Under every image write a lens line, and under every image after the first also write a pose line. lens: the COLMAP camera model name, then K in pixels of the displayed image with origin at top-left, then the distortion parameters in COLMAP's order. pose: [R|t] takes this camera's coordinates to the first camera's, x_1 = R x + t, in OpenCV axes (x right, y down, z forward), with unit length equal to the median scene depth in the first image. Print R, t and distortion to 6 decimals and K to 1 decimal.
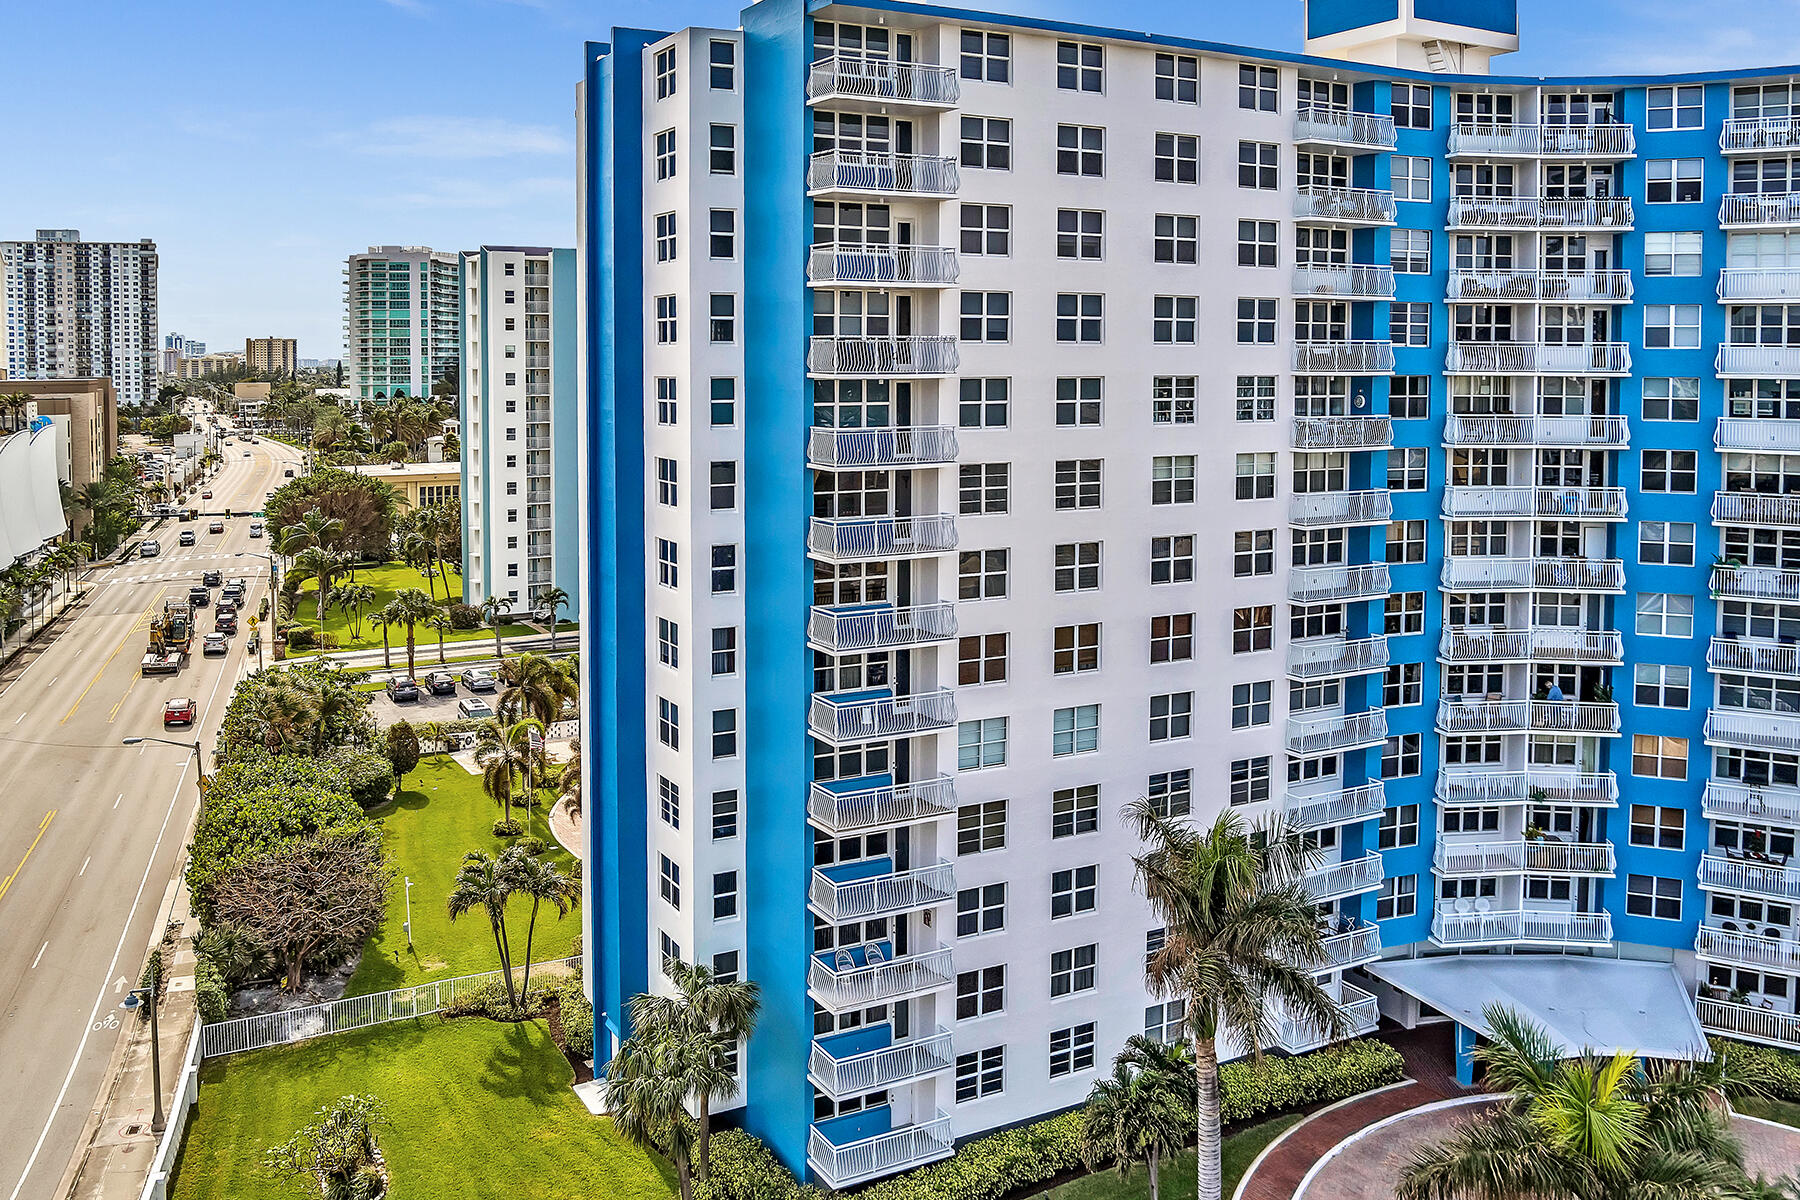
lens RADIAL K [[1520.2, 0, 833.5], [0, 1520.2, 439.2], [0, 0, 1]] dist [-0.052618, -0.006535]
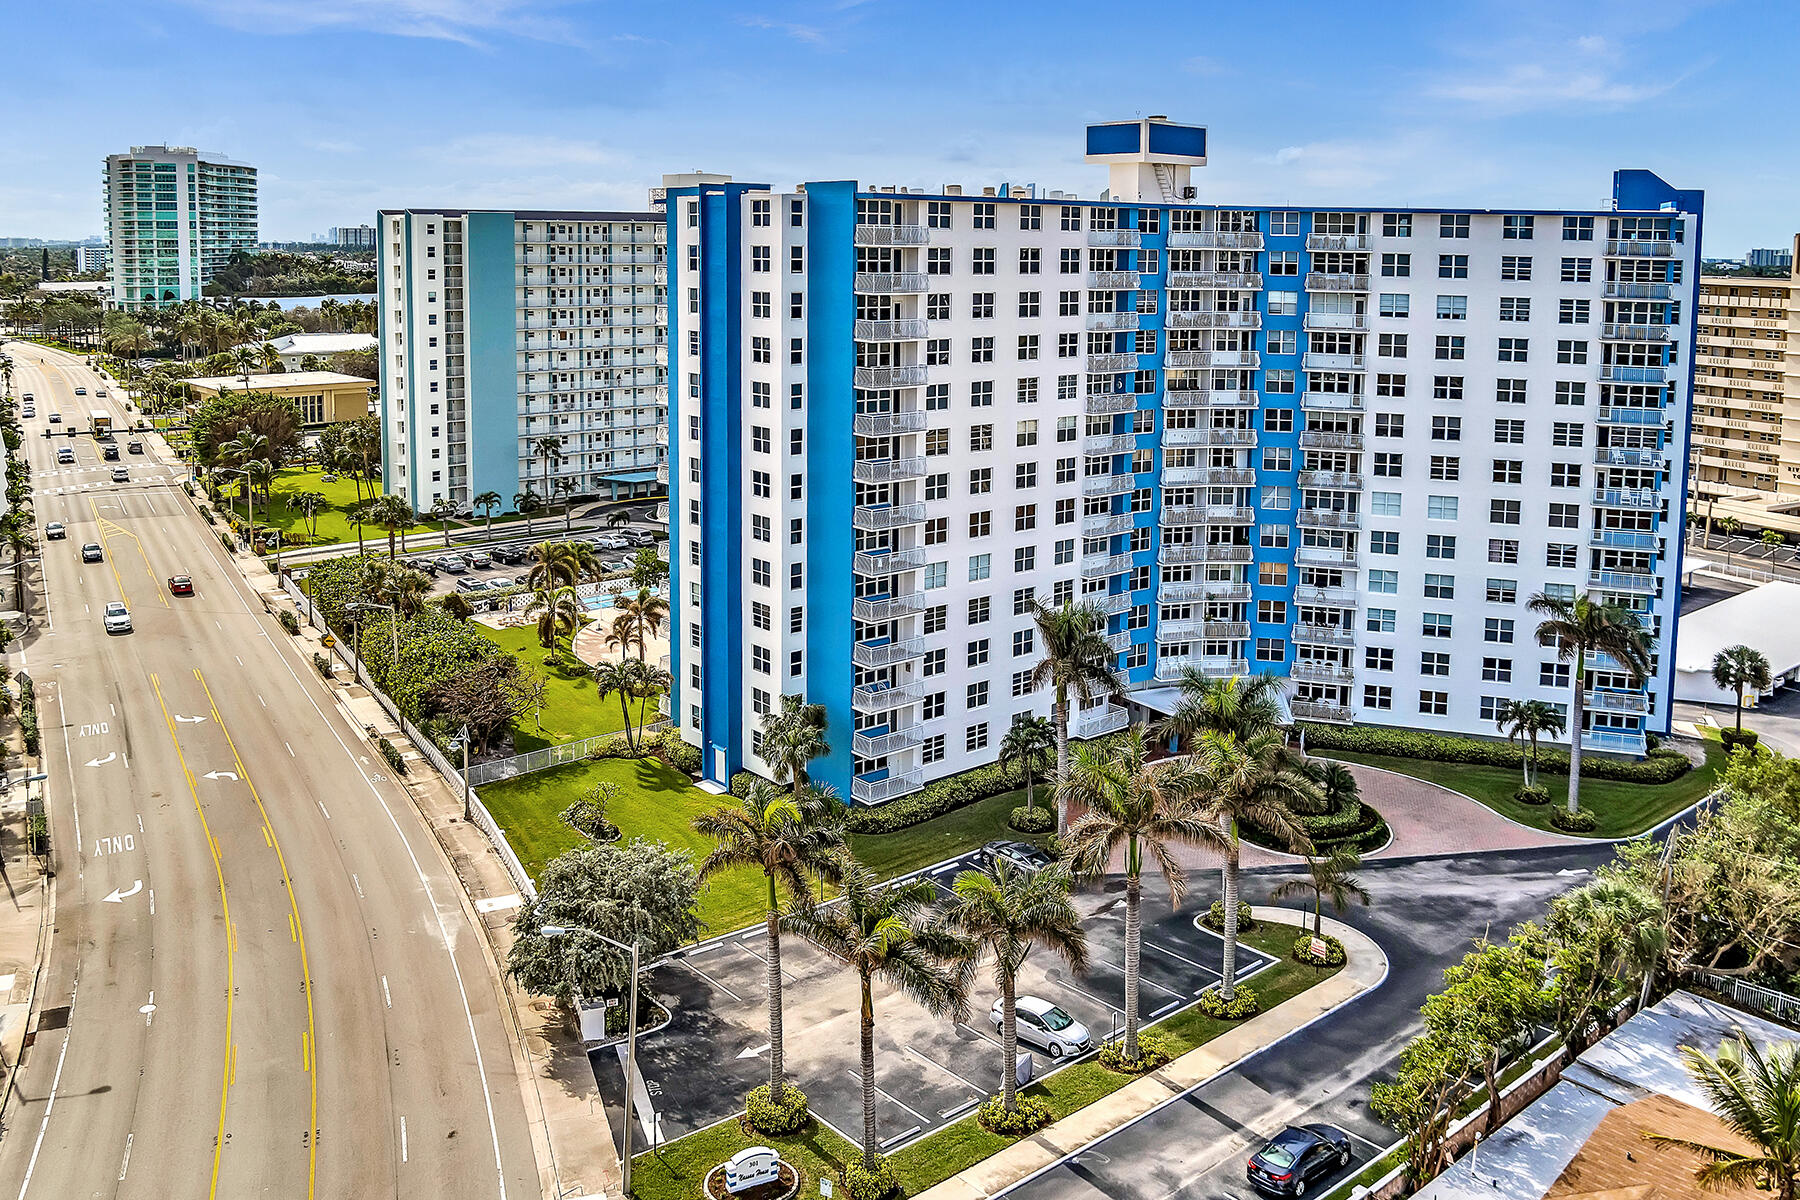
lens RADIAL K [[1519.2, 0, 901.1], [0, 1519.2, 411.3], [0, 0, 1]] dist [-0.046012, -0.006781]
pose [[0.974070, -0.015173, 0.225737, -0.319913], [0.001540, 0.998170, 0.060448, -0.103940], [-0.226241, -0.058533, 0.972311, -0.717825]]
